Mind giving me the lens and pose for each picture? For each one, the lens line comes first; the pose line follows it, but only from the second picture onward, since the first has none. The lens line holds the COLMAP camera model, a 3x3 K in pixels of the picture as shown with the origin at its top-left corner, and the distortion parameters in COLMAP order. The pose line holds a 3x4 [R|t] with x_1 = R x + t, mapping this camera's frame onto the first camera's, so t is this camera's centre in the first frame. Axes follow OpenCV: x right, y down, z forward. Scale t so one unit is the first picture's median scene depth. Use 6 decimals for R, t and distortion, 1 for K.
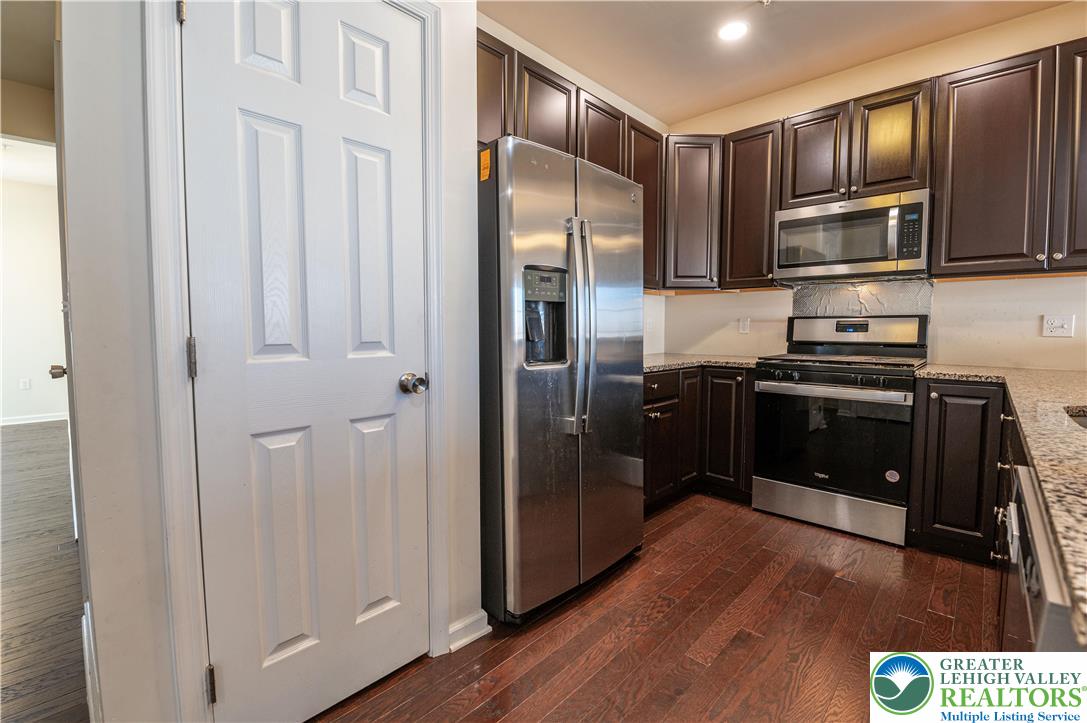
lens RADIAL K [[470.6, 0, 541.1], [0, 470.6, 357.3], [0, 0, 1]] dist [-0.016358, 0.000005]
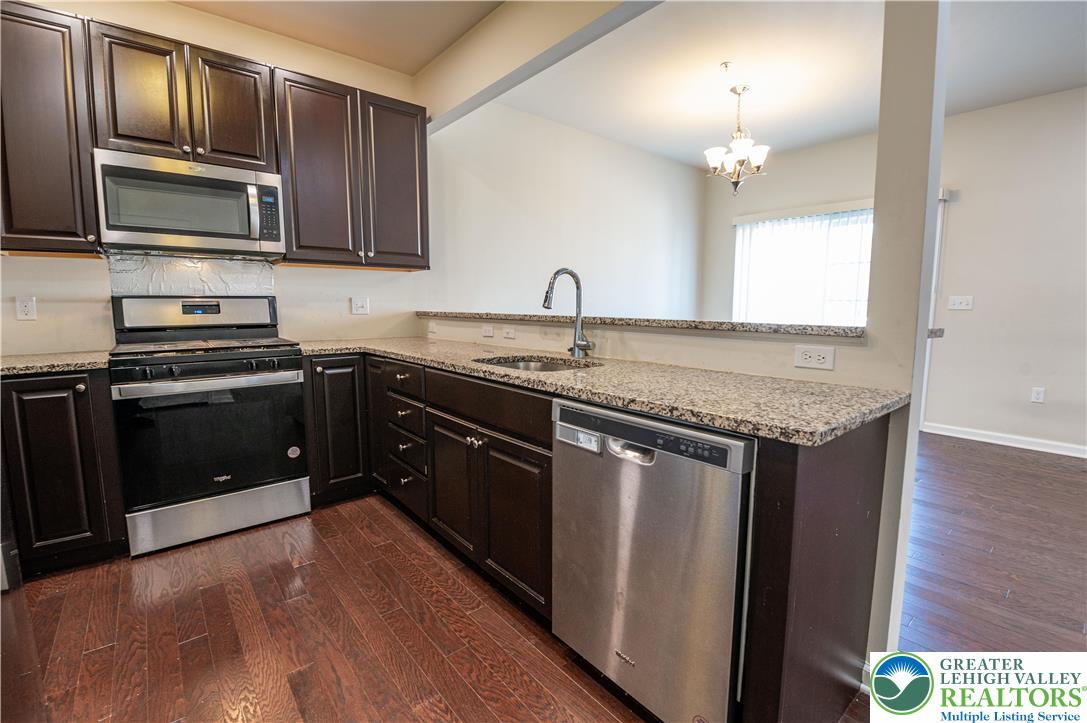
lens RADIAL K [[475.9, 0, 548.8], [0, 475.9, 362.6], [0, 0, 1]] dist [-0.009740, -0.006209]
pose [[0.102344, -0.121166, 0.987342, -0.207817], [0.065688, 0.991211, 0.114832, -0.027432], [-0.992578, 0.053104, 0.109403, 0.304276]]
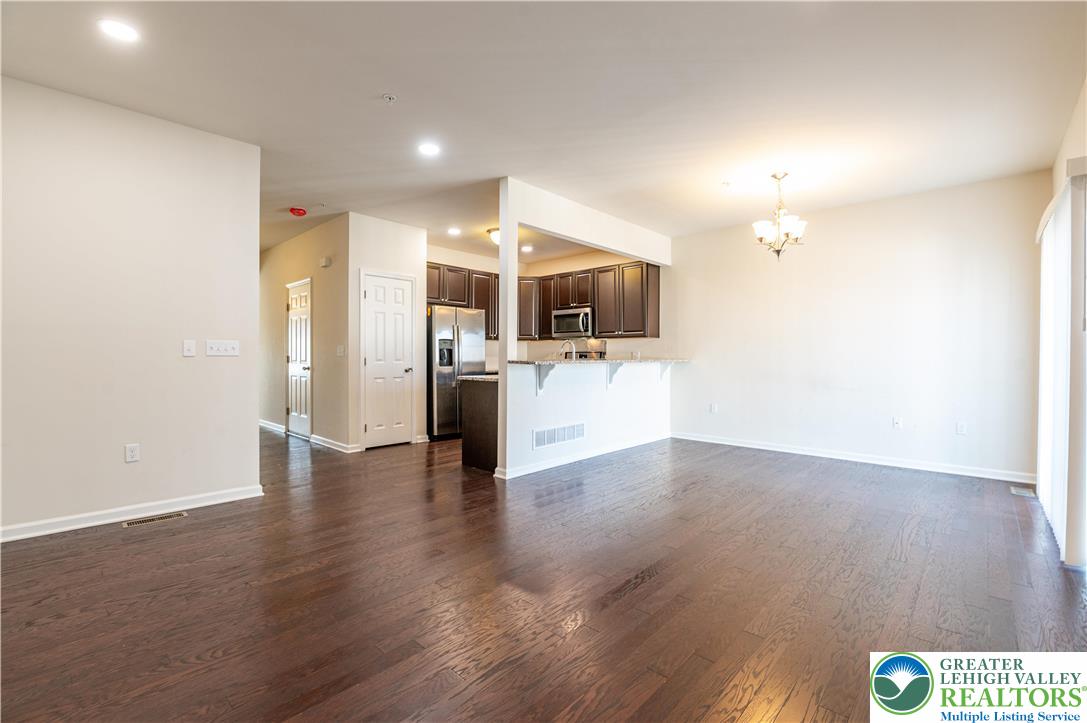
lens RADIAL K [[475.9, 0, 548.8], [0, 475.9, 362.6], [0, 0, 1]] dist [-0.009740, -0.006209]
pose [[0.999819, -0.000440, 0.019046, 0.522633], [0.001526, 0.998371, -0.057037, 0.139419], [-0.018990, 0.057056, 0.998190, -1.893715]]
